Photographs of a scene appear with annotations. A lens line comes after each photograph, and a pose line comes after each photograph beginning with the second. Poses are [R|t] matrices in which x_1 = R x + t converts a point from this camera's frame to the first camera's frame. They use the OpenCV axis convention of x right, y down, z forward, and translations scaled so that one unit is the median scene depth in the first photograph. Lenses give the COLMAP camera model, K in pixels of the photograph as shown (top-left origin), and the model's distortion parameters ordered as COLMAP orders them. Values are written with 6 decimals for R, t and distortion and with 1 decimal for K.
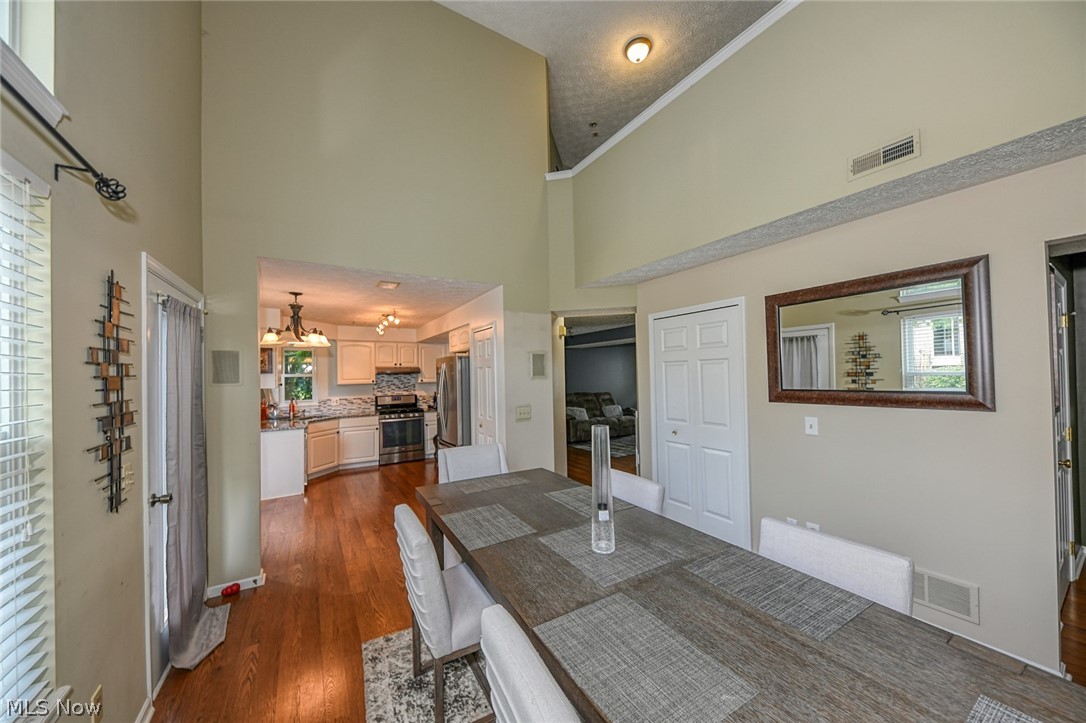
lens RADIAL K [[374.7, 0, 539.9], [0, 374.7, 370.7], [0, 0, 1]] dist [0.001749, -0.004036]
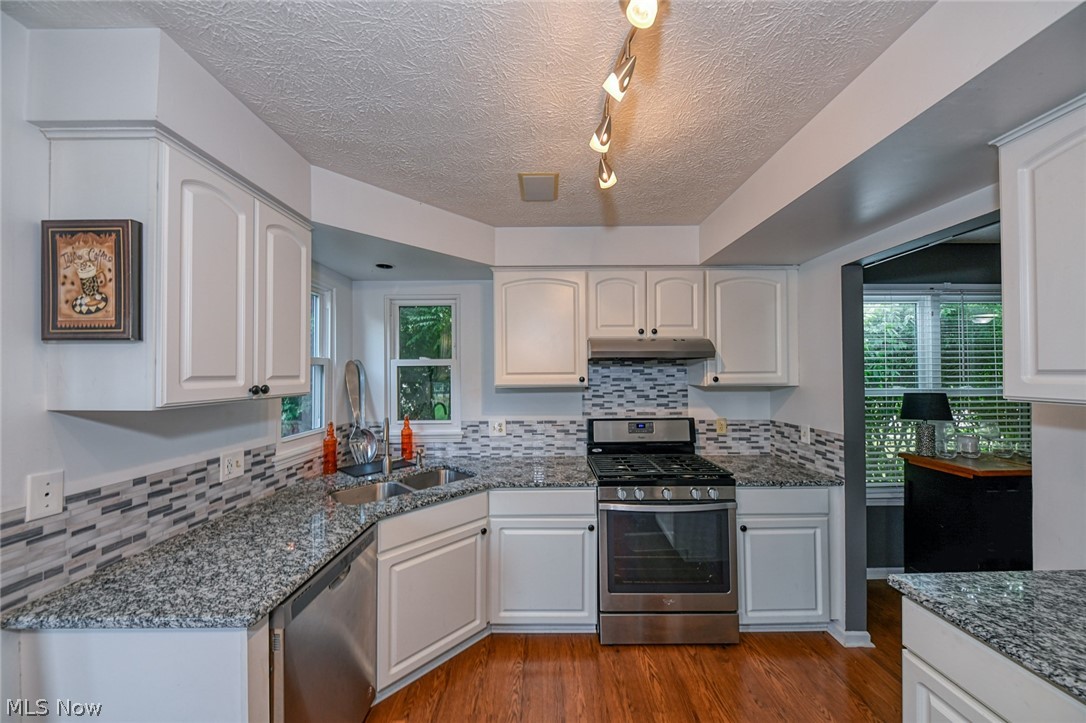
lens RADIAL K [[374.7, 0, 550.5], [0, 374.7, 366.9], [0, 0, 1]] dist [0.001749, -0.004036]
pose [[0.868547, 0.004353, -0.495588, -0.293589], [-0.002951, 0.999989, 0.003610, 0.015017], [0.495599, -0.001673, 0.868550, 0.673503]]
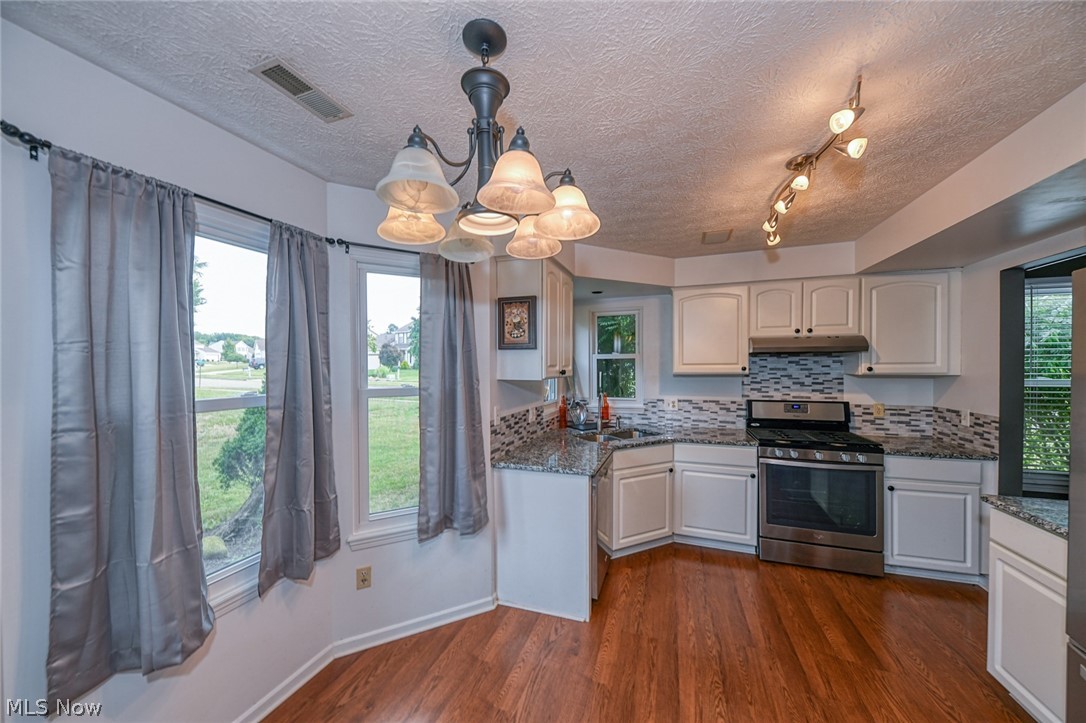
lens RADIAL K [[374.7, 0, 543.4], [0, 374.7, 368.9], [0, 0, 1]] dist [0.001749, -0.004036]
pose [[0.639974, 0.022664, -0.768062, -0.245012], [0.003547, 0.999467, 0.032448, 0.012317], [0.768389, -0.023490, 0.639552, 0.505888]]
